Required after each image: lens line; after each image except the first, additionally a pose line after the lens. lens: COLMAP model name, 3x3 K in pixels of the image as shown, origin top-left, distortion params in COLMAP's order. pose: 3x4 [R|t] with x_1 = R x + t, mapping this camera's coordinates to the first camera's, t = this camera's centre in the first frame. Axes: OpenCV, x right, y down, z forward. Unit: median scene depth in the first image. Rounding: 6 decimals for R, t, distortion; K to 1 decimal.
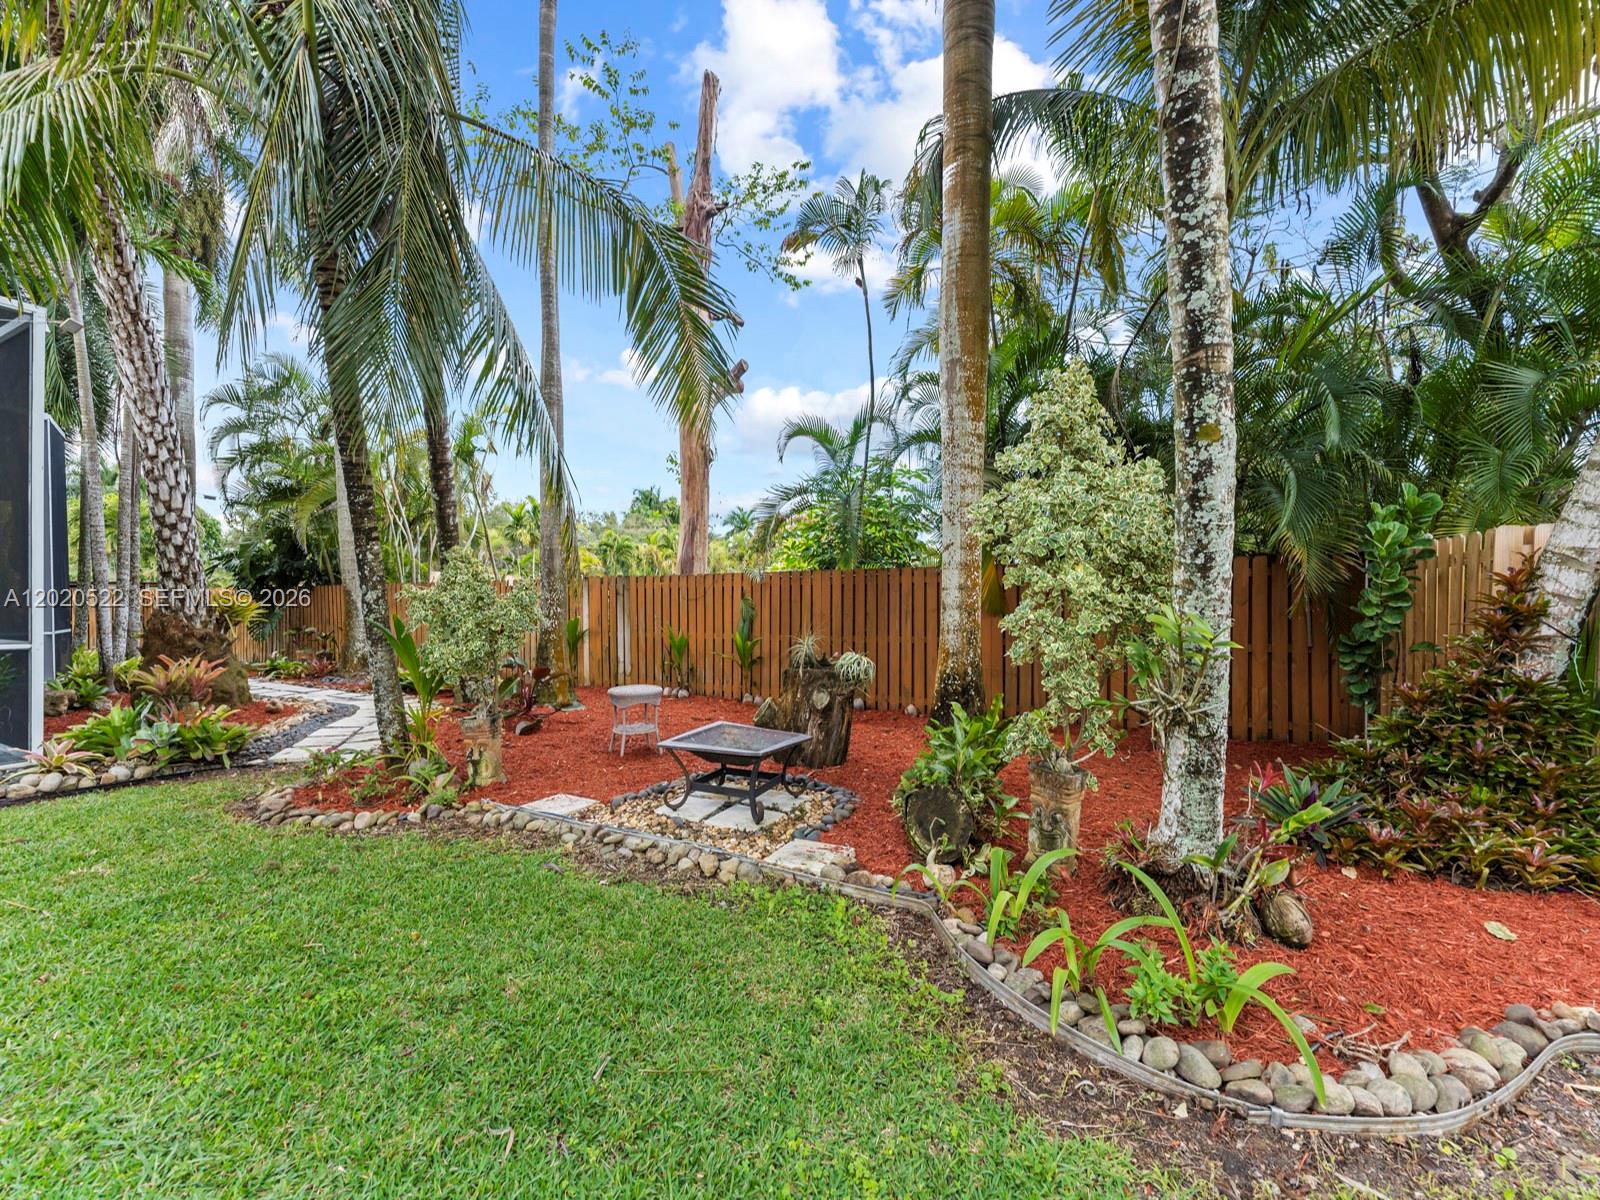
lens RADIAL K [[650.9, 0, 800.2], [0, 650.9, 609.9], [0, 0, 1]] dist [0.000797, 0.000046]
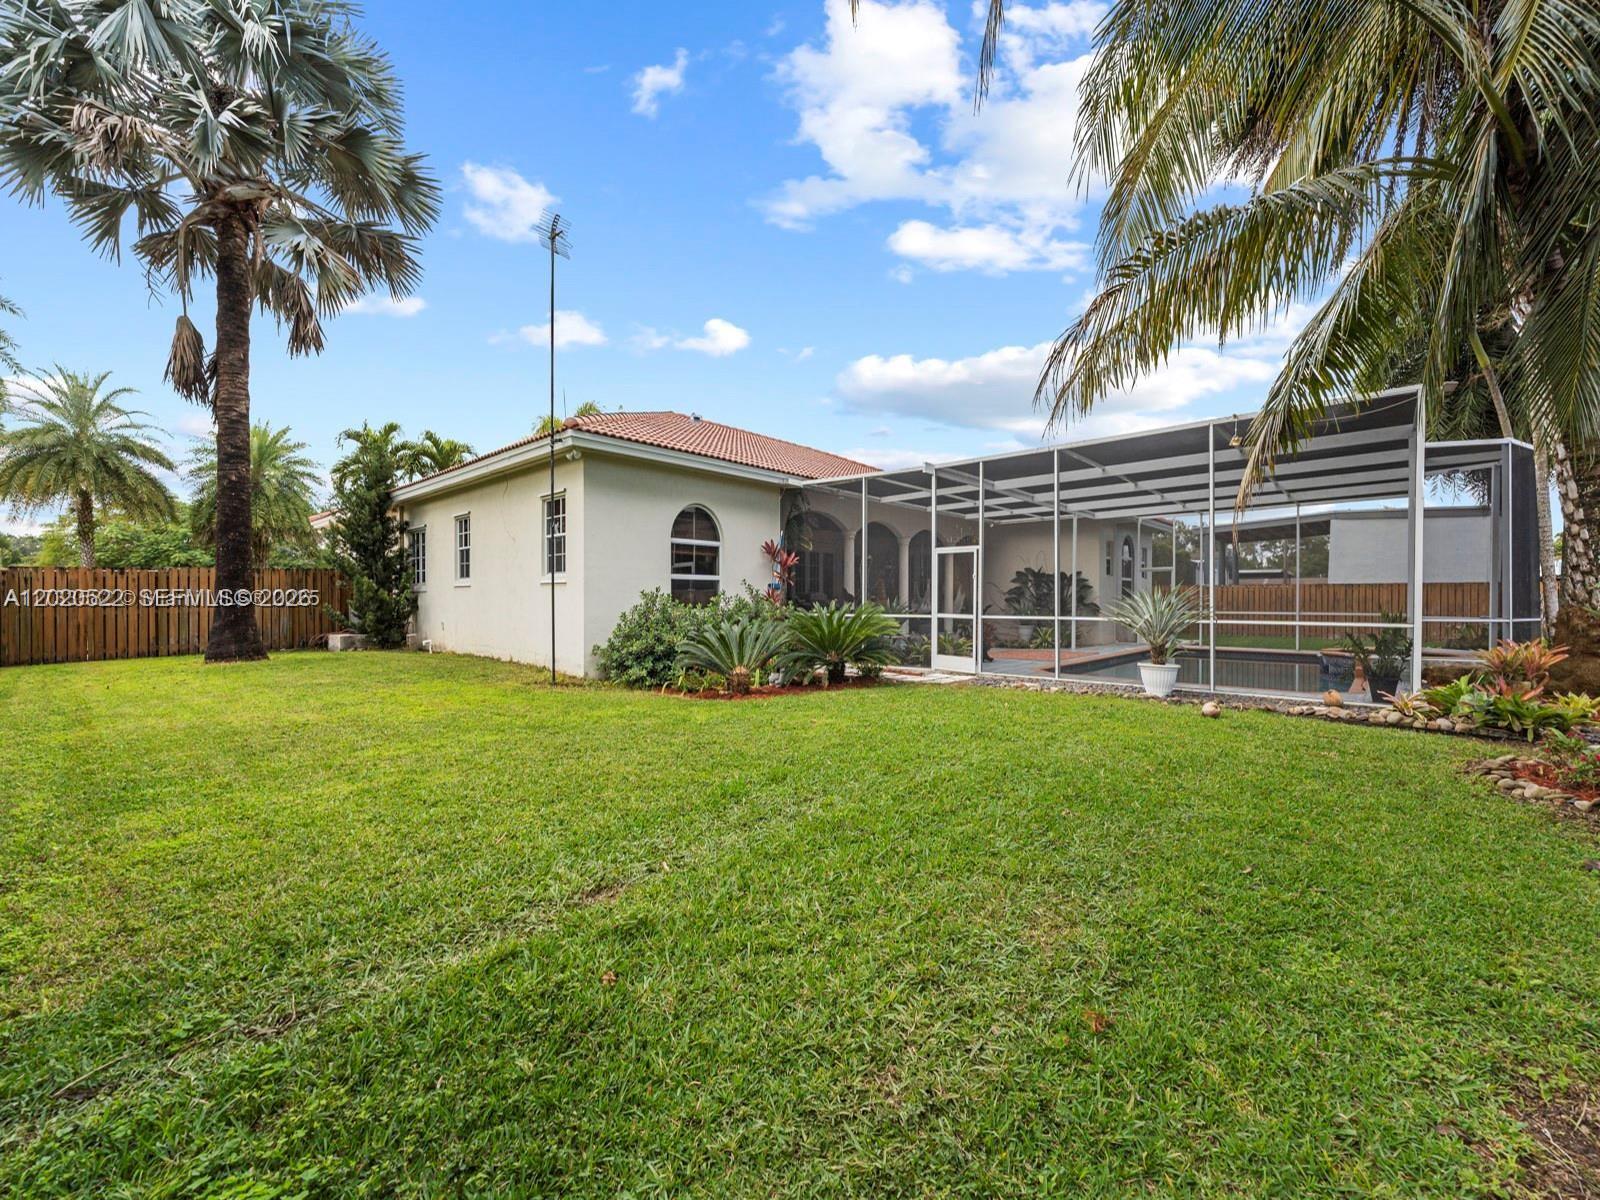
lens RADIAL K [[650.9, 0, 799.0], [0, 650.9, 601.4], [0, 0, 1]] dist [0.000797, 0.000046]
pose [[-0.241202, 0.003923, -0.970467, 0.524533], [-0.002175, 0.999987, 0.004582, -0.002703], [0.970472, 0.003216, -0.241190, 0.038418]]
